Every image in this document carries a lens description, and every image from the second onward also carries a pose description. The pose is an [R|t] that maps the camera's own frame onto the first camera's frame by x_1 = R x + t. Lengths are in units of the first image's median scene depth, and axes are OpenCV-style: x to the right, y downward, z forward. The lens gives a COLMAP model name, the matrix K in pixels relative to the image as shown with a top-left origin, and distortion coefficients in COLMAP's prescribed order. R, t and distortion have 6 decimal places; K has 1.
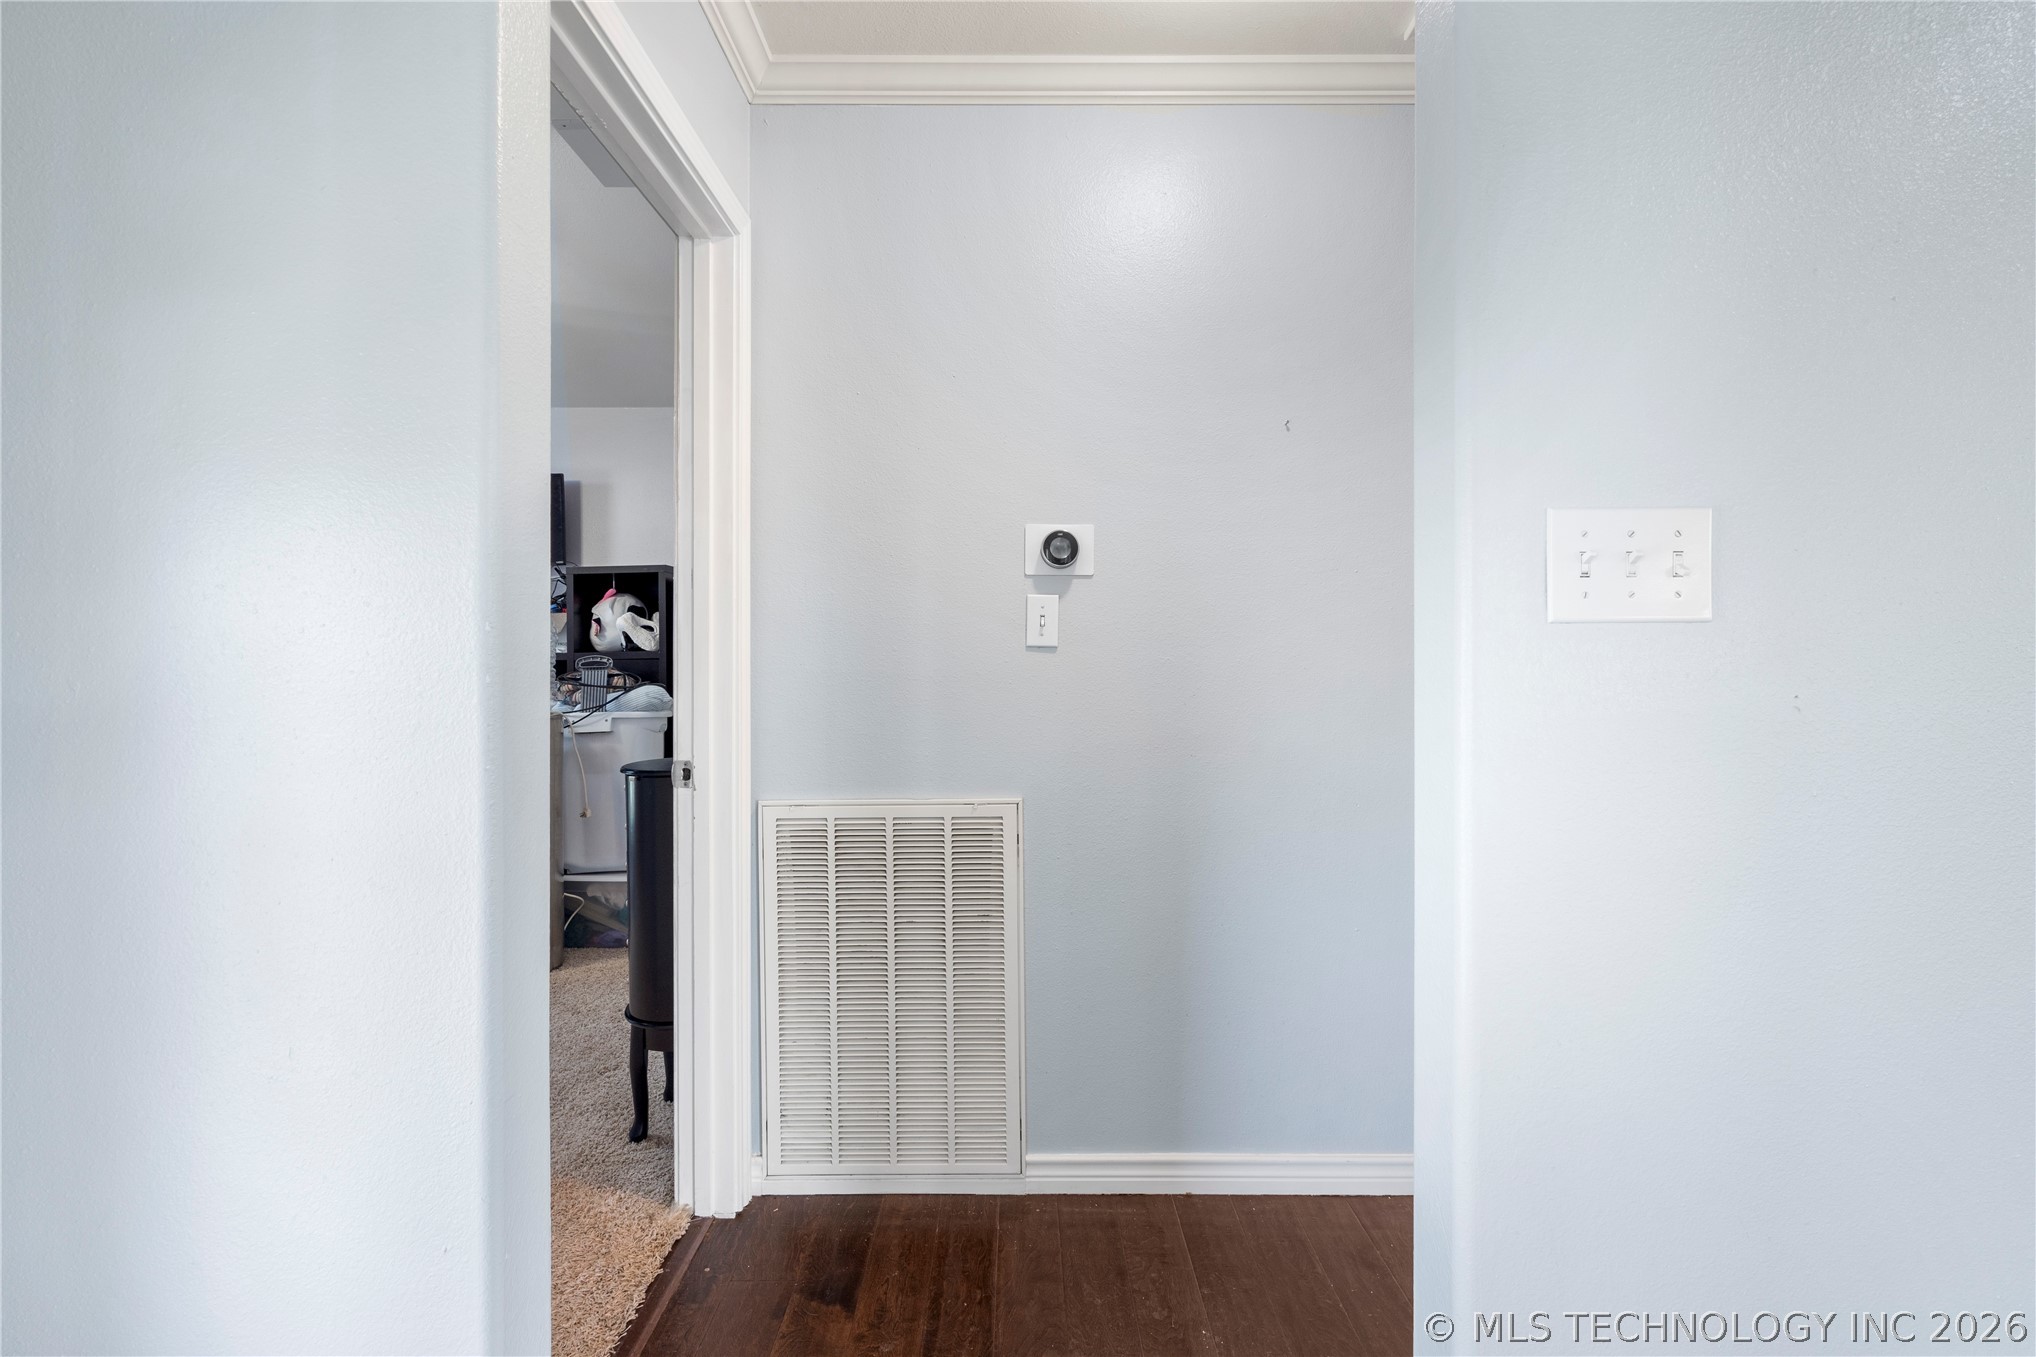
lens RADIAL K [[935.4, 0, 1018.0], [0, 935.4, 678.5], [0, 0, 1]] dist [-0.000496, 0.000375]
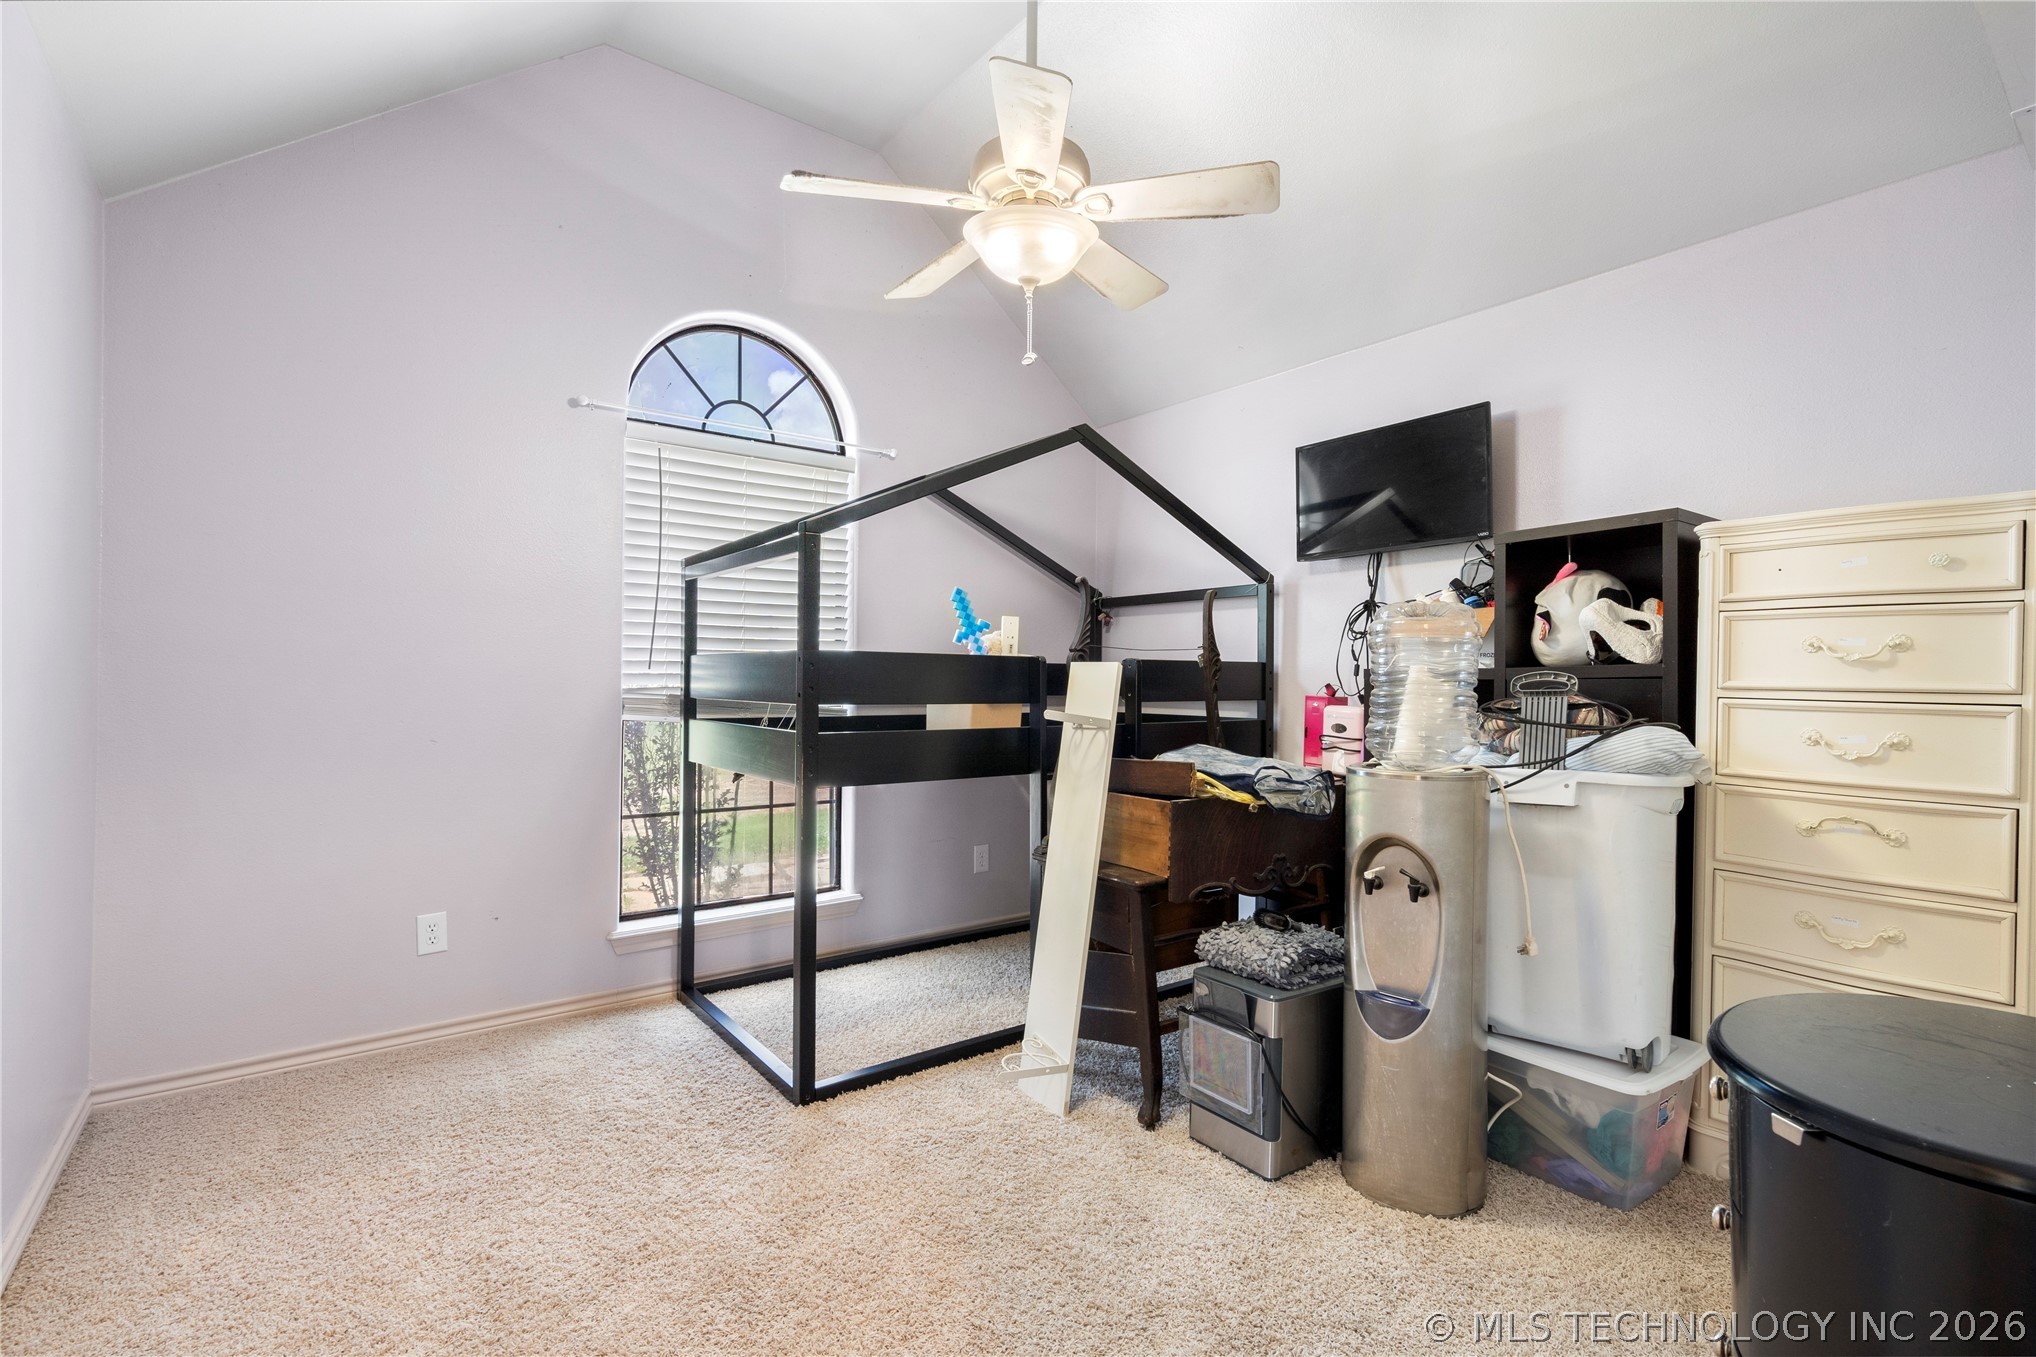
lens RADIAL K [[935.4, 0, 1018.0], [0, 935.4, 678.5], [0, 0, 1]] dist [-0.000496, 0.000375]
pose [[0.615218, 0.001598, -0.788355, -0.190503], [-0.018621, 0.999748, -0.012505, -0.006731], [0.788137, 0.022373, 0.615093, 0.373712]]
